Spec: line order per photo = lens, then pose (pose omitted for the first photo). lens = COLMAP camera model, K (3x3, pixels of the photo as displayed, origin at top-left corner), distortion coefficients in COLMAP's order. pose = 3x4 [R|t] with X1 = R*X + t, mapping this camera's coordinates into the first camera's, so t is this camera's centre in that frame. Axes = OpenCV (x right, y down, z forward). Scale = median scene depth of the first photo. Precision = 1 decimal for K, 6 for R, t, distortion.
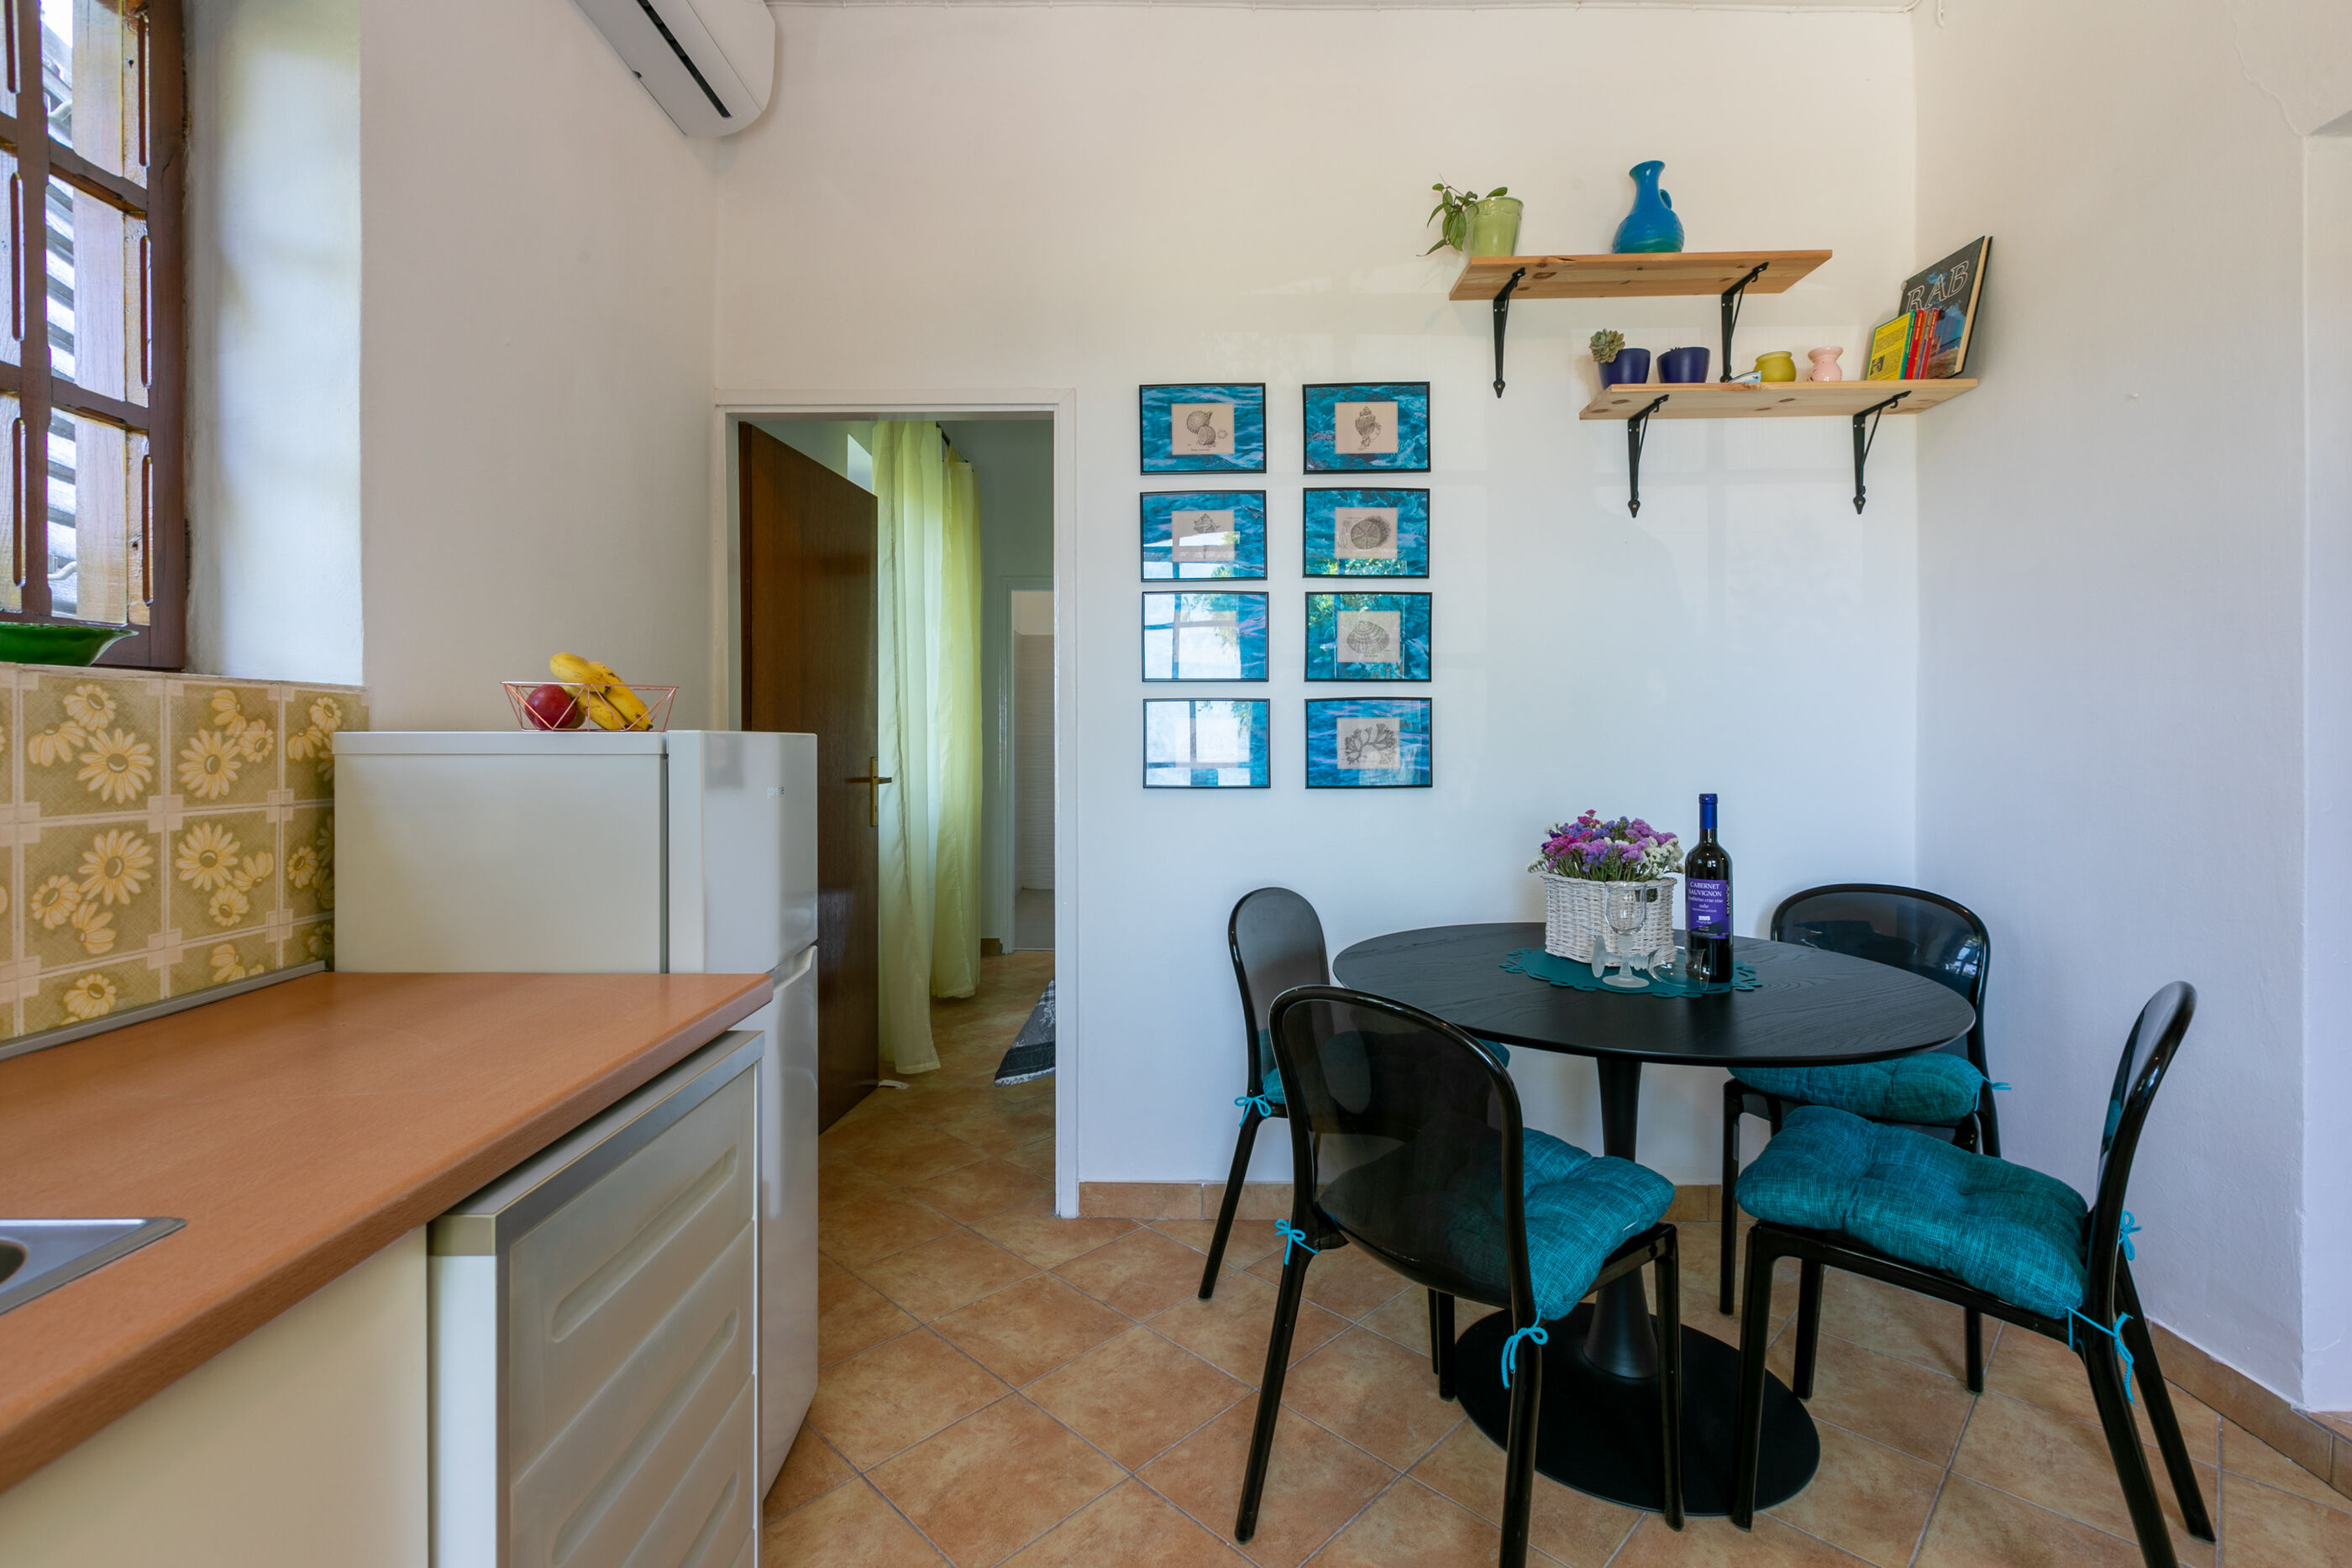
lens RADIAL K [[1061.5, 0, 1161.5], [0, 1061.5, 736.7], [0, 0, 1]] dist [0.002697, -0.000593]
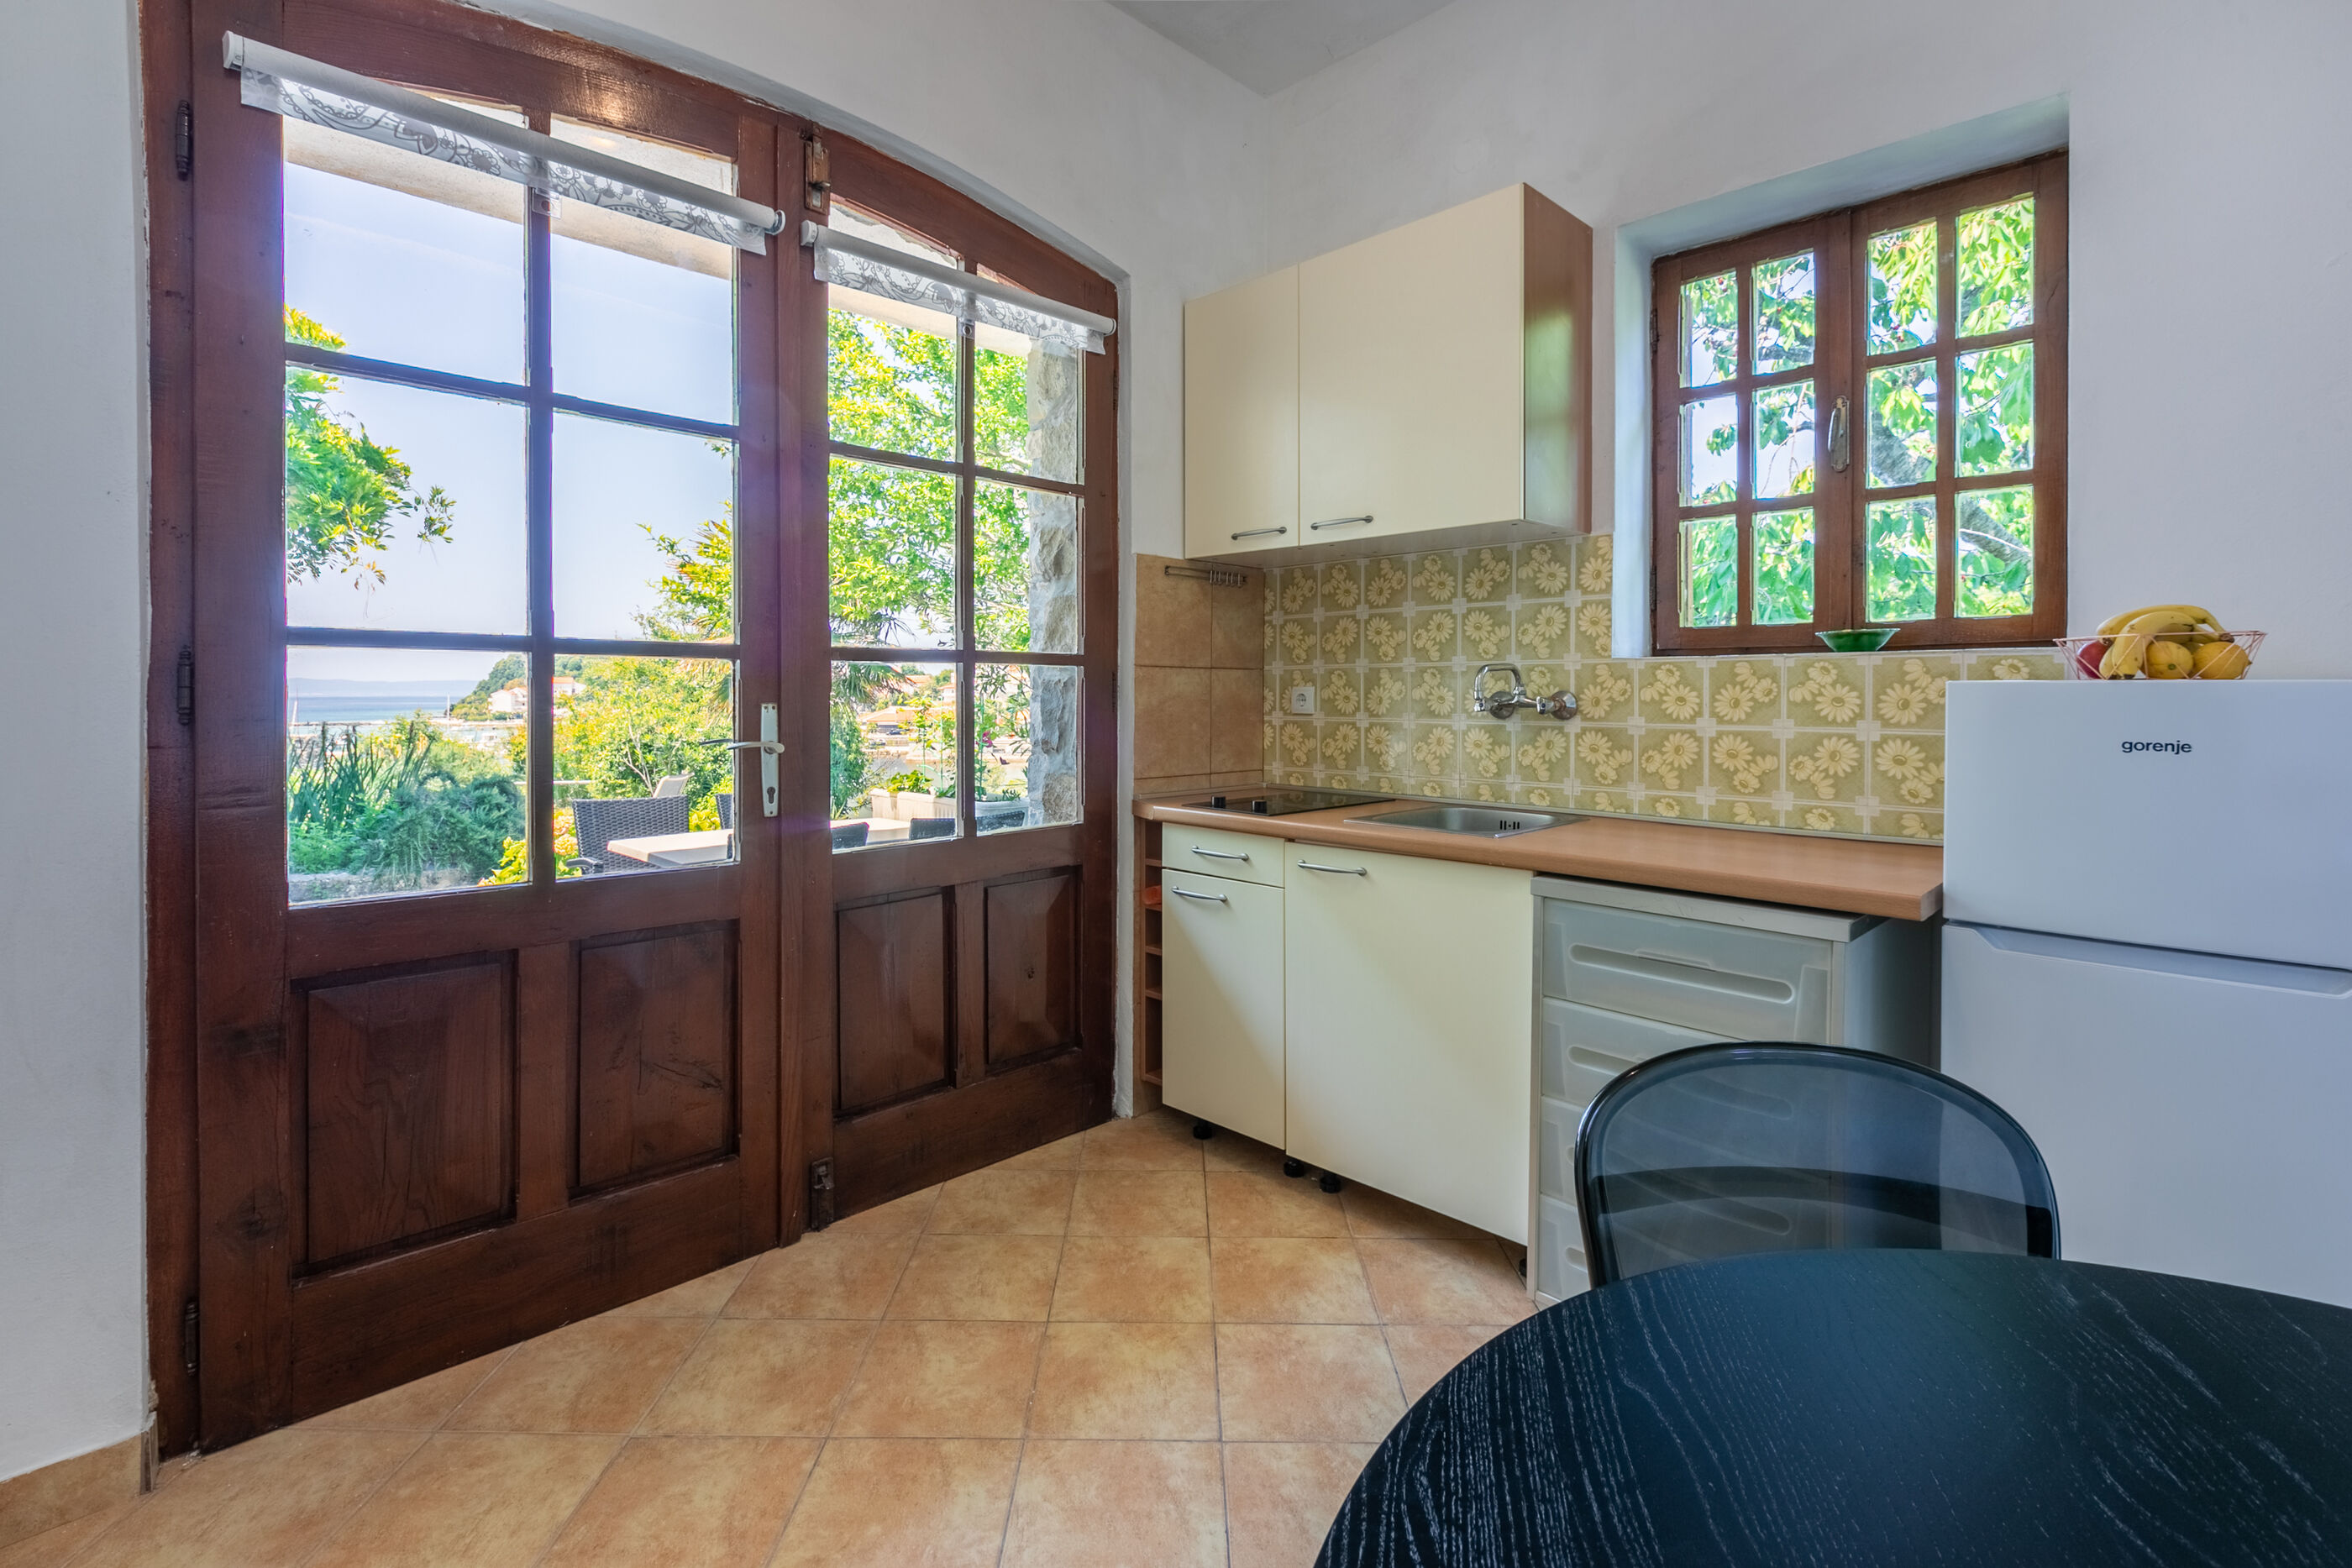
lens RADIAL K [[1061.5, 0, 1171.8], [0, 1061.5, 701.5], [0, 0, 1]] dist [0.002697, -0.000593]
pose [[-0.707645, 0.006801, -0.706535, 0.569293], [0.002321, 0.999971, 0.007301, 0.003524], [0.706564, 0.003527, -0.707640, 0.708377]]
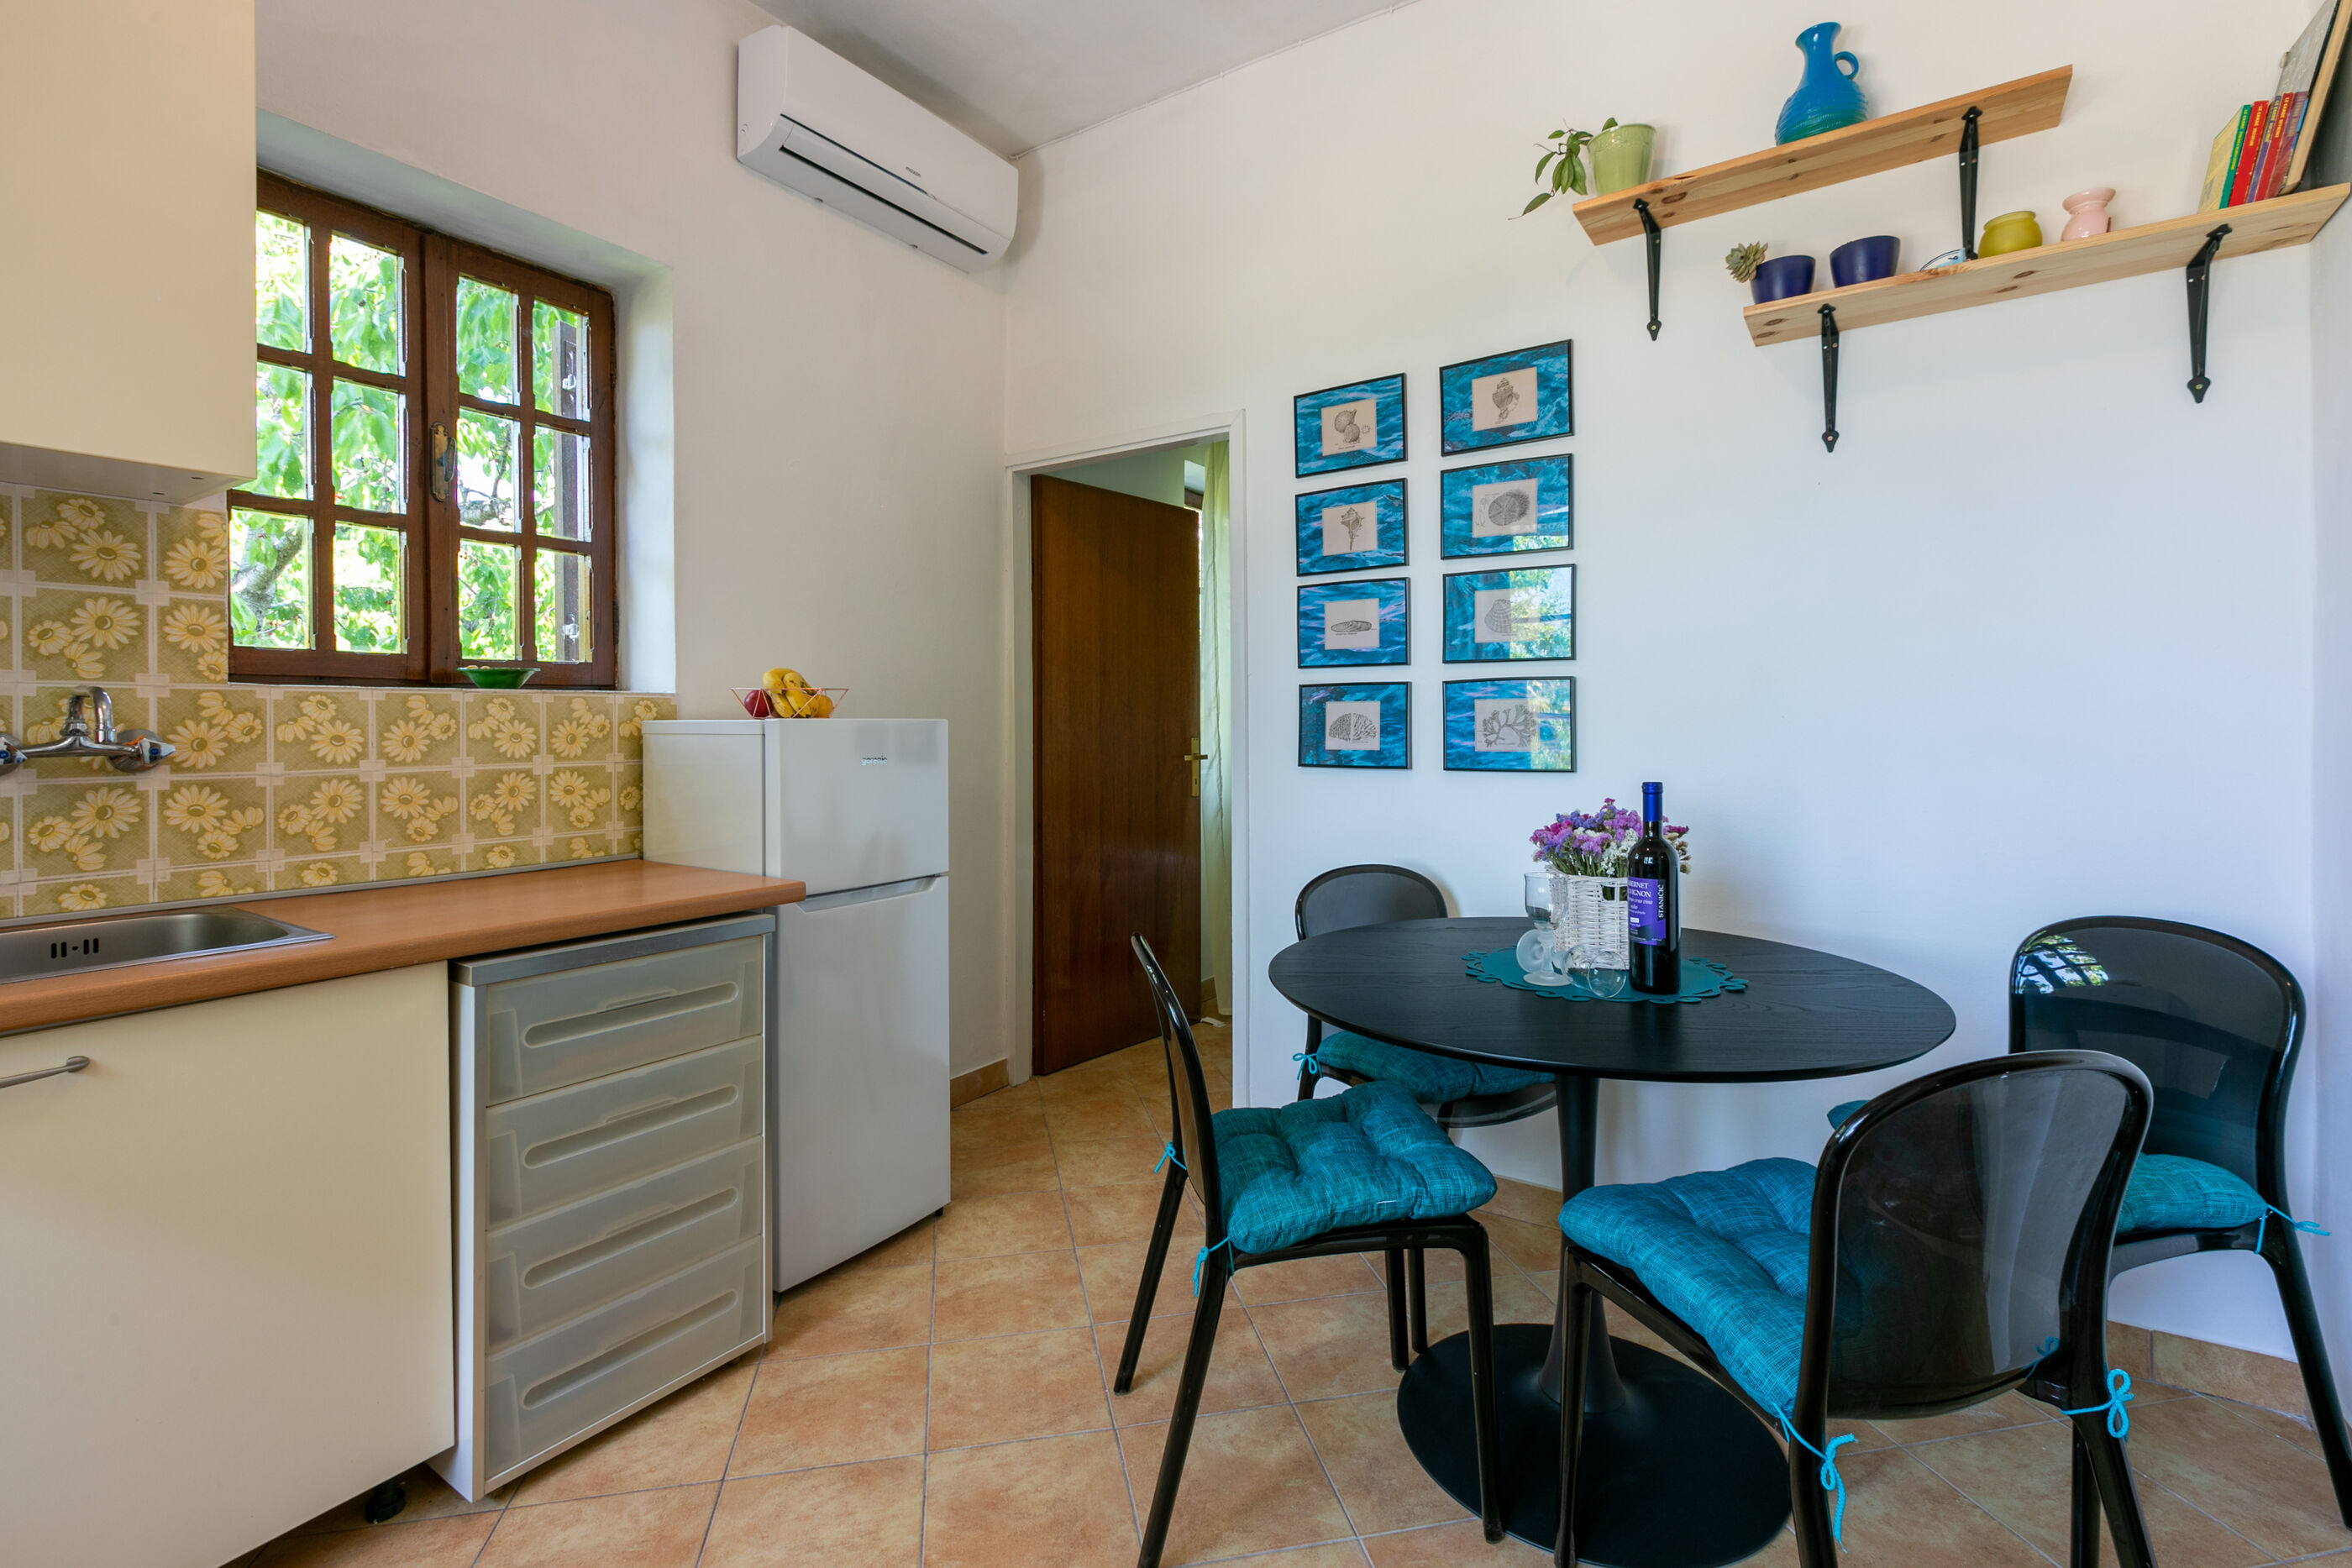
lens RADIAL K [[1061.5, 0, 1163.8], [0, 1061.5, 719.4], [0, 0, 1]] dist [0.002697, -0.000593]
pose [[0.830433, -0.004514, -0.557100, 0.507100], [0.005581, 0.999984, 0.000217, -0.001332], [0.557090, -0.003289, 0.830446, 0.023830]]
